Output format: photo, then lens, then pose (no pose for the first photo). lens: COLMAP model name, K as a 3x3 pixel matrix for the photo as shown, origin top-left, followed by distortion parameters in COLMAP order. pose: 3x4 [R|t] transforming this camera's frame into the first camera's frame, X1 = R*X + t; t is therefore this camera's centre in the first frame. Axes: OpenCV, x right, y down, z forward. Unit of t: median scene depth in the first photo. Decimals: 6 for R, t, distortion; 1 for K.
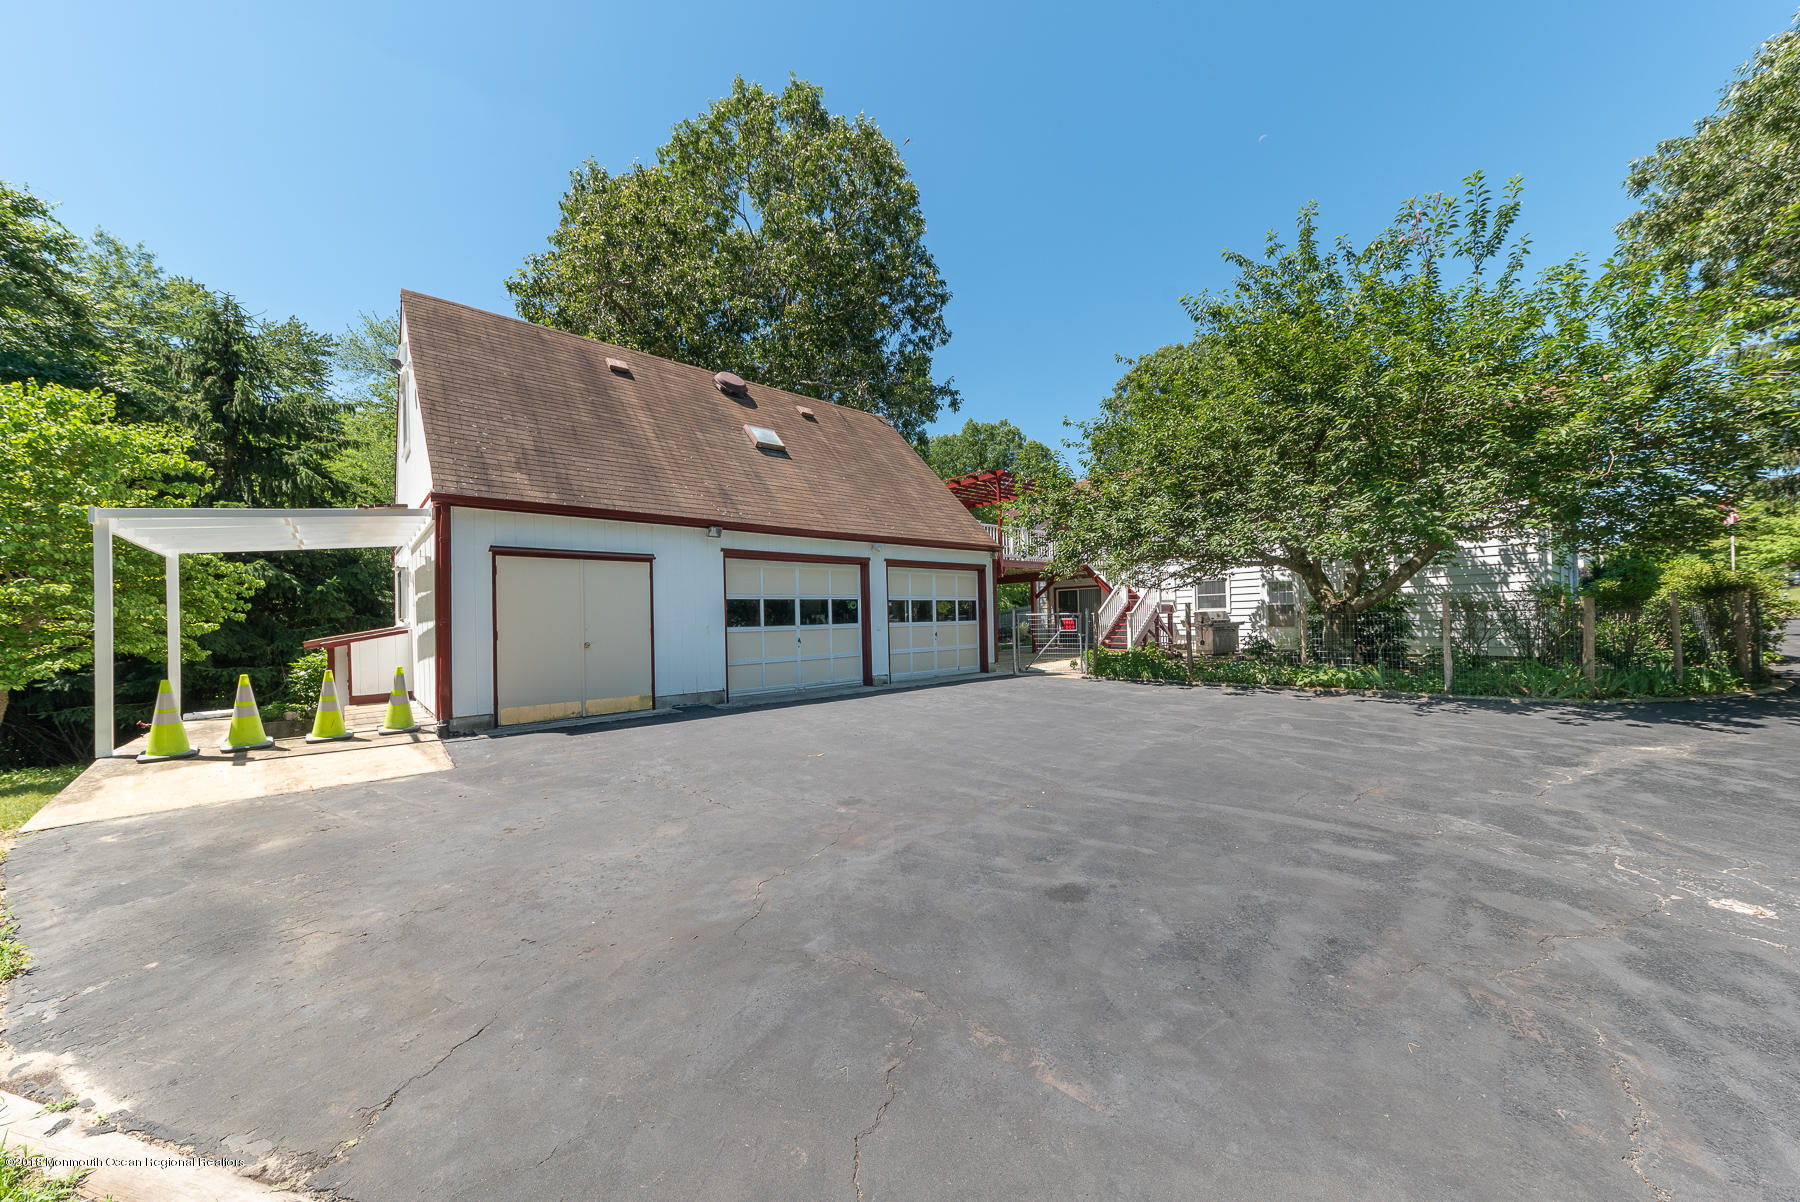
lens RADIAL K [[621.9, 0, 904.5], [0, 621.9, 613.8], [0, 0, 1]] dist [0.009201, -0.003475]
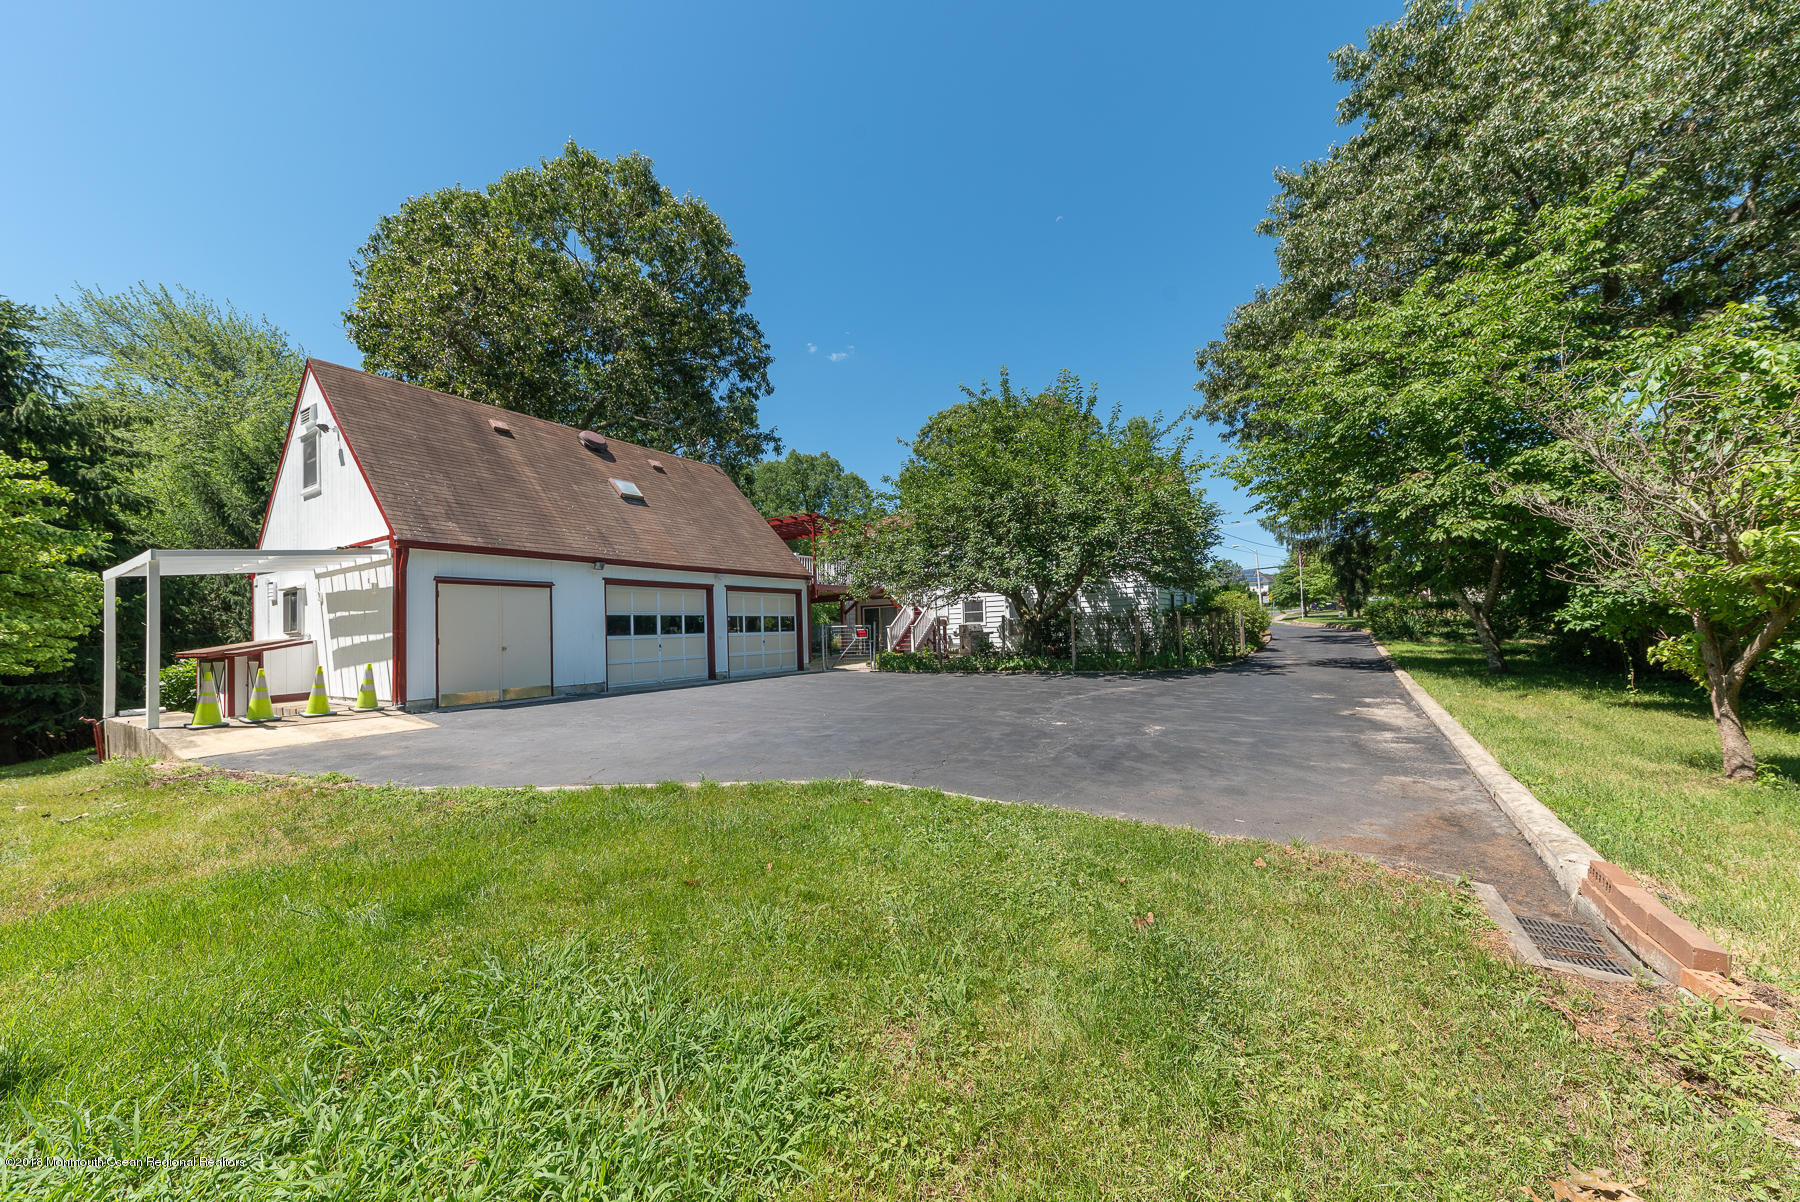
lens RADIAL K [[621.9, 0, 907.0], [0, 621.9, 616.8], [0, 0, 1]] dist [0.009201, -0.003475]
pose [[0.959911, -0.000041, 0.280306, -0.028478], [0.006041, 0.999771, -0.020543, 0.008942], [-0.280241, 0.021413, 0.959691, -0.366092]]
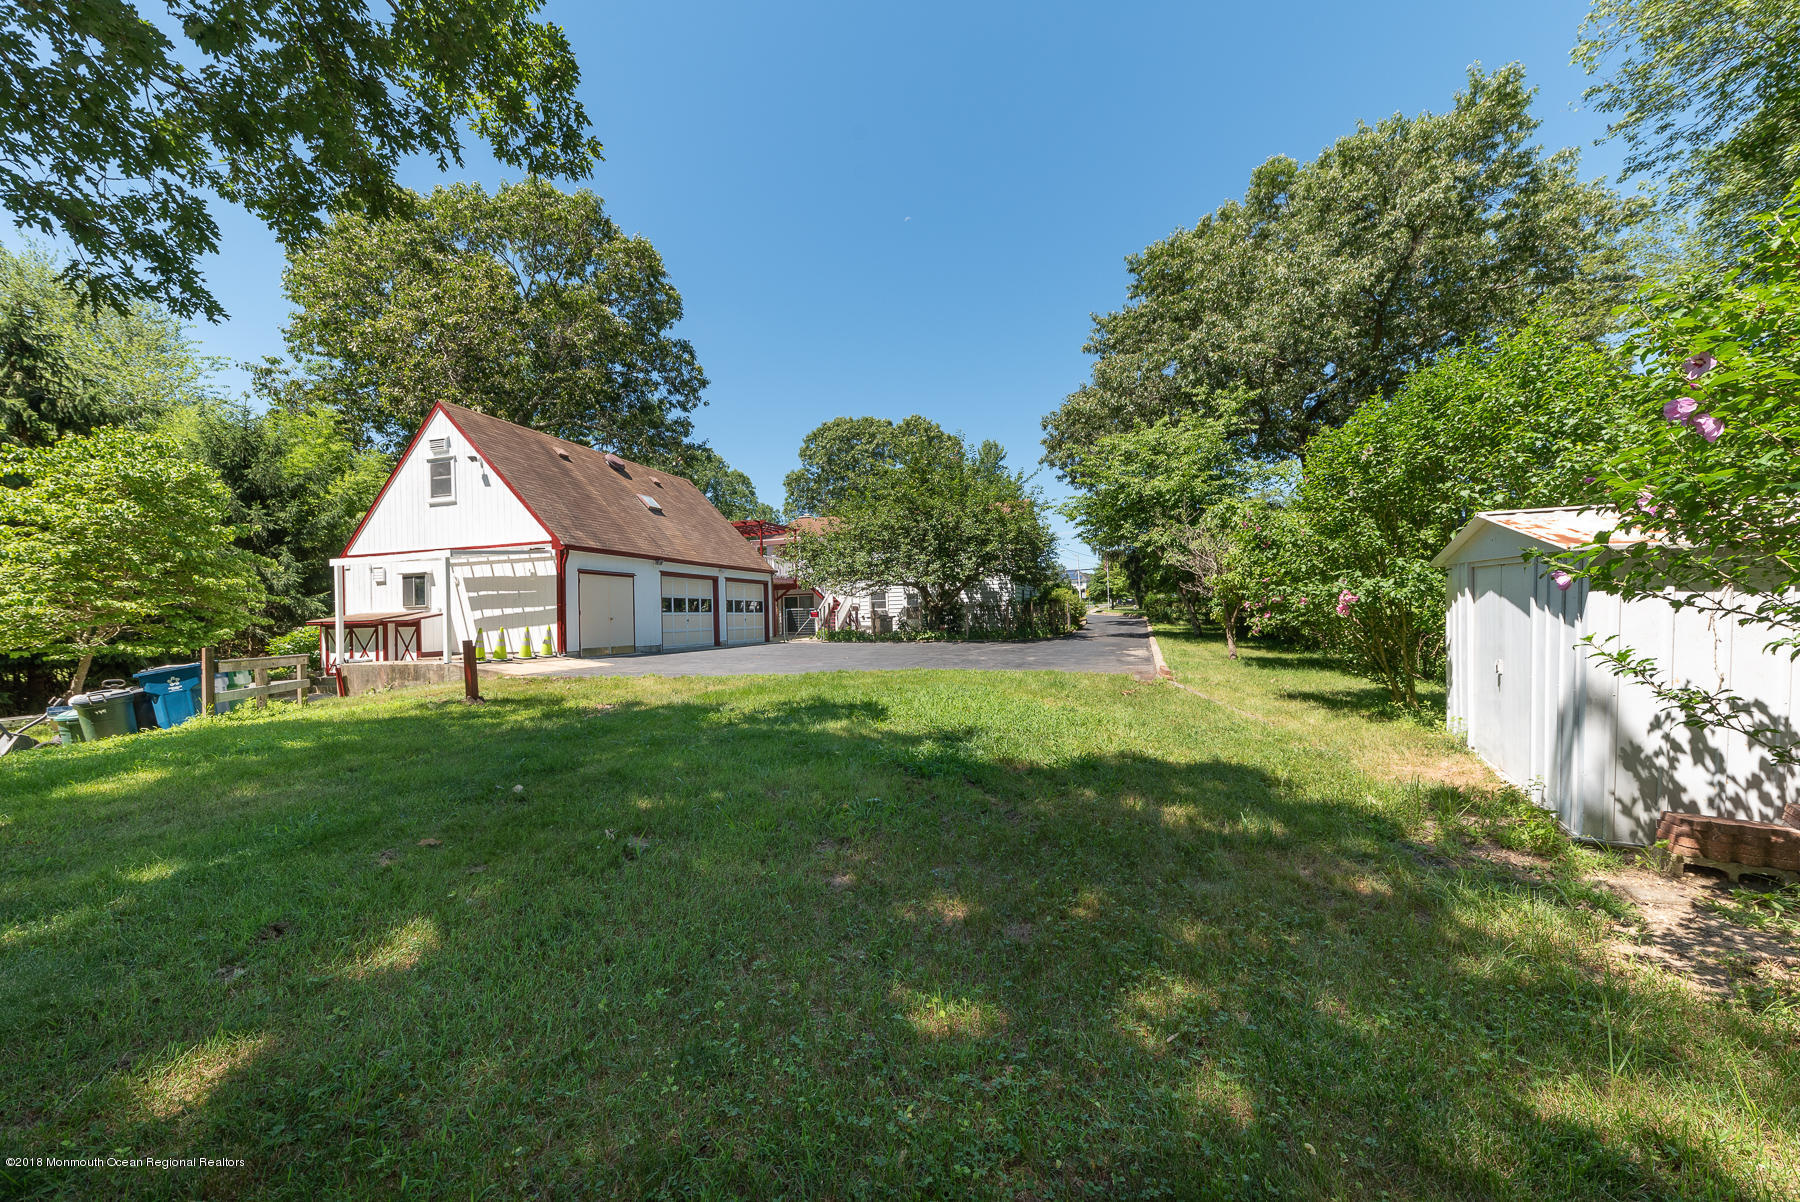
lens RADIAL K [[621.9, 0, 910.5], [0, 621.9, 618.3], [0, 0, 1]] dist [0.009201, -0.003475]
pose [[0.860793, 0.002196, 0.508951, -0.452999], [-0.000195, 0.999992, -0.003984, 0.036641], [-0.508955, 0.003330, 0.860786, -0.778020]]
